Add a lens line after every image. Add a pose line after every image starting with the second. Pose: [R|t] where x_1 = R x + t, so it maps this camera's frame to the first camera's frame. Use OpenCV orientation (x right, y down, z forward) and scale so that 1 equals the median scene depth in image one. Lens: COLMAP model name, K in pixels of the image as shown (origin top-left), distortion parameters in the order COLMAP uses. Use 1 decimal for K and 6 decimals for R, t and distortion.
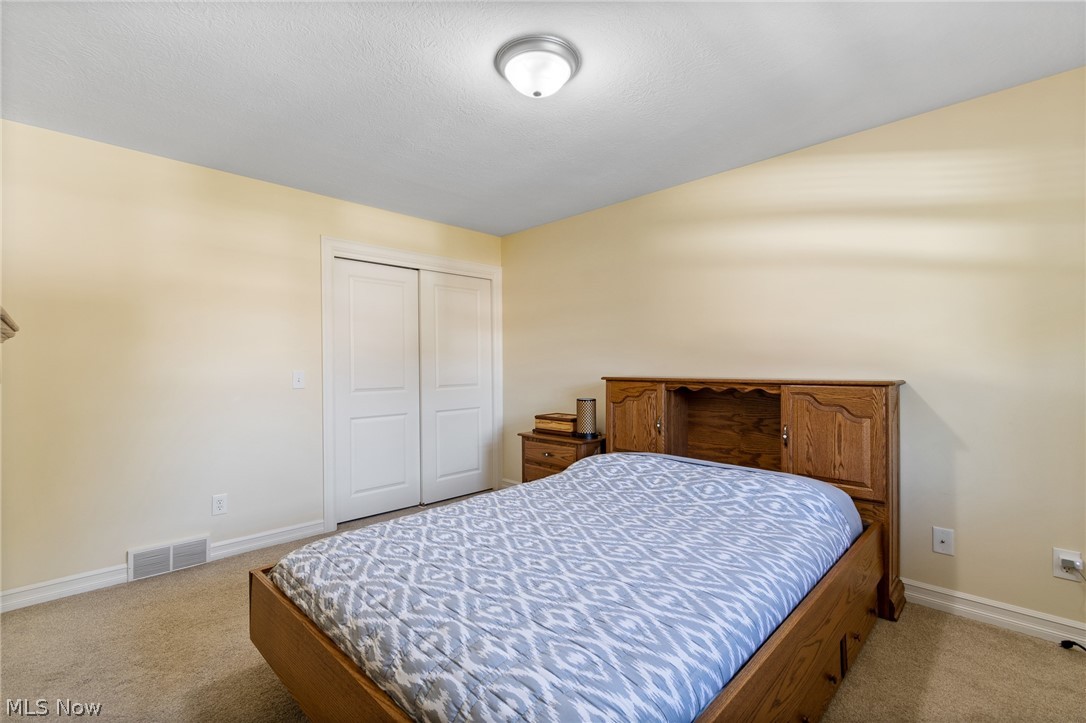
lens RADIAL K [[485.8, 0, 544.9], [0, 485.8, 362.2], [0, 0, 1]] dist [0.002844, 0.000452]
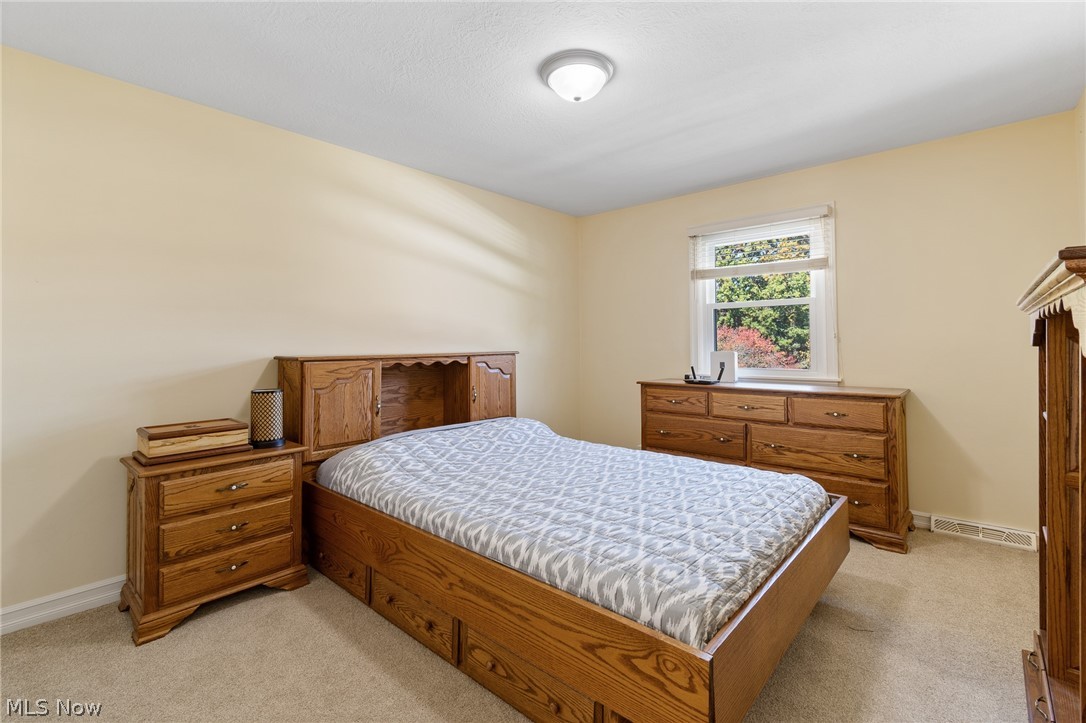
lens RADIAL K [[485.8, 0, 545.0], [0, 485.8, 352.6], [0, 0, 1]] dist [0.002844, 0.000452]
pose [[-0.050826, -0.015757, 0.998583, -0.739998], [0.000707, 0.999875, 0.015813, 0.013703], [-0.998707, 0.001510, -0.050808, 0.756656]]
